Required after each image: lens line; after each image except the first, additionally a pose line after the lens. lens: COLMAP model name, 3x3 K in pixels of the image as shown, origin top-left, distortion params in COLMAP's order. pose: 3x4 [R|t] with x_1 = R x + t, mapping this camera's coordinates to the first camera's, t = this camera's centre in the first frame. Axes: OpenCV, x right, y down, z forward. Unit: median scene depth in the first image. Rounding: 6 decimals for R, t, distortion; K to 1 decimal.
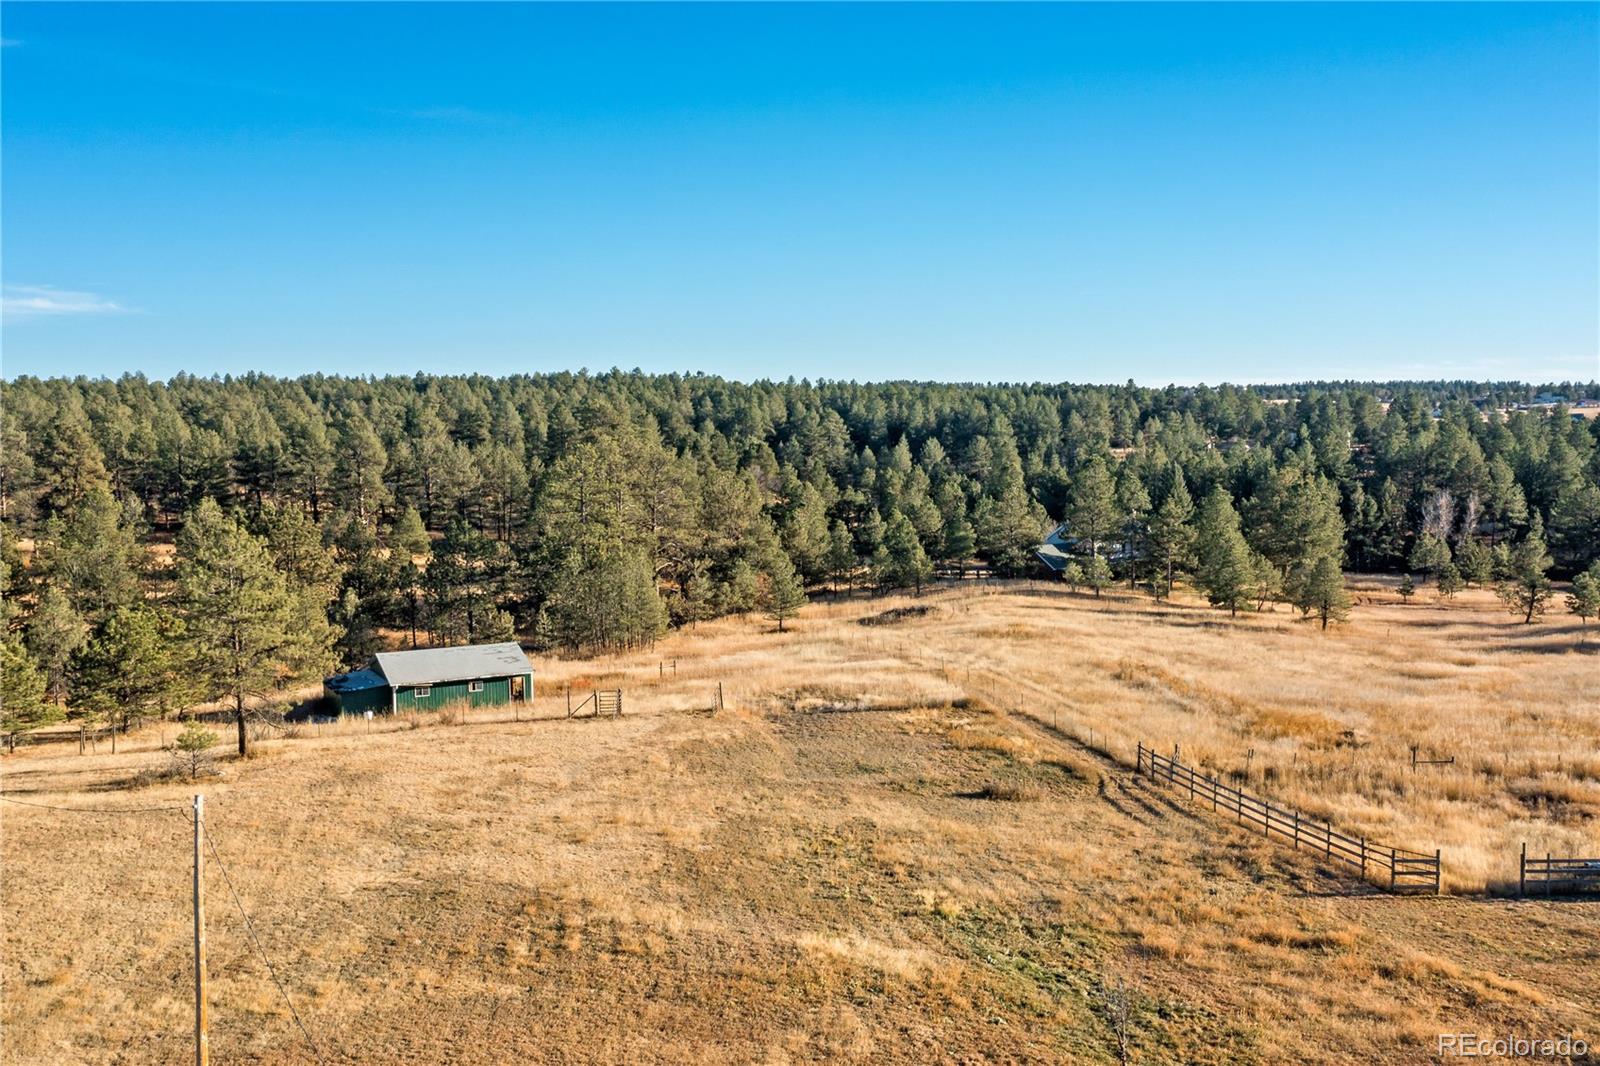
lens RADIAL K [[1582.0, 0, 800.0], [0, 1582.0, 533.0], [0, 0, 1]] dist [-0.010273, -0.004312]
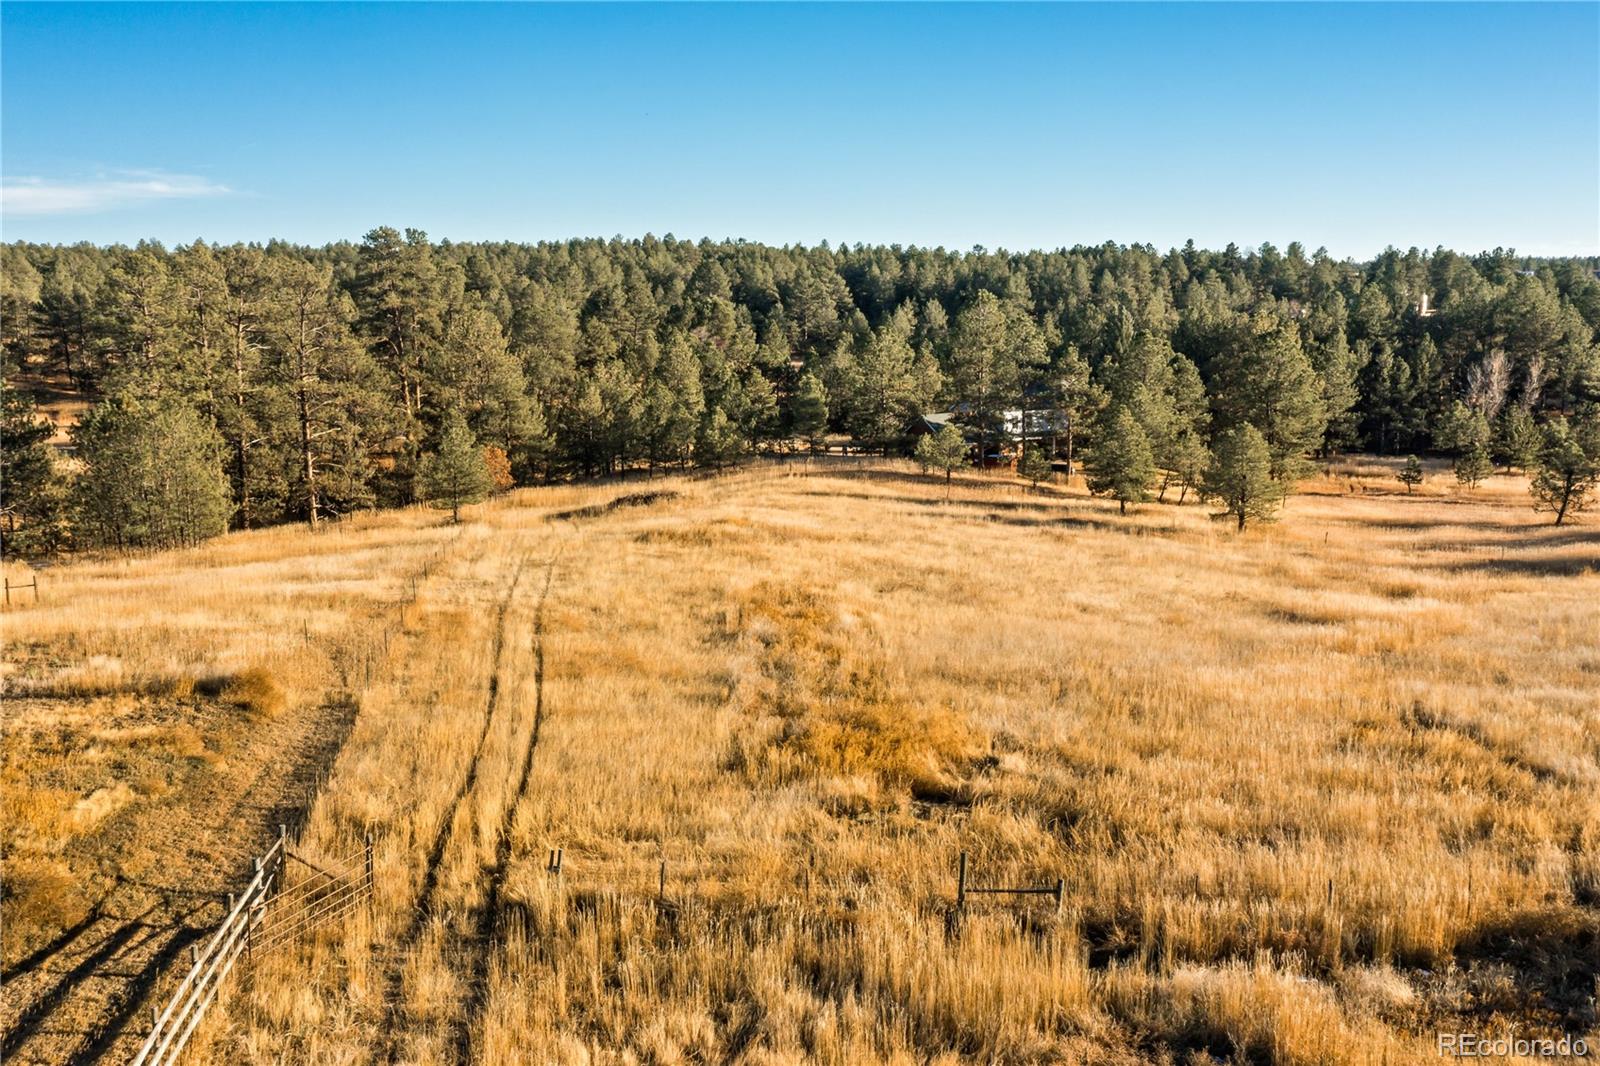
lens RADIAL K [[1582.0, 0, 800.0], [0, 1582.0, 533.0], [0, 0, 1]] dist [-0.010273, -0.004312]
pose [[0.997586, 0.012055, -0.068384, 0.133855], [-0.006987, 0.997244, 0.073866, 0.008913], [0.069085, -0.073210, 0.994921, 0.216108]]
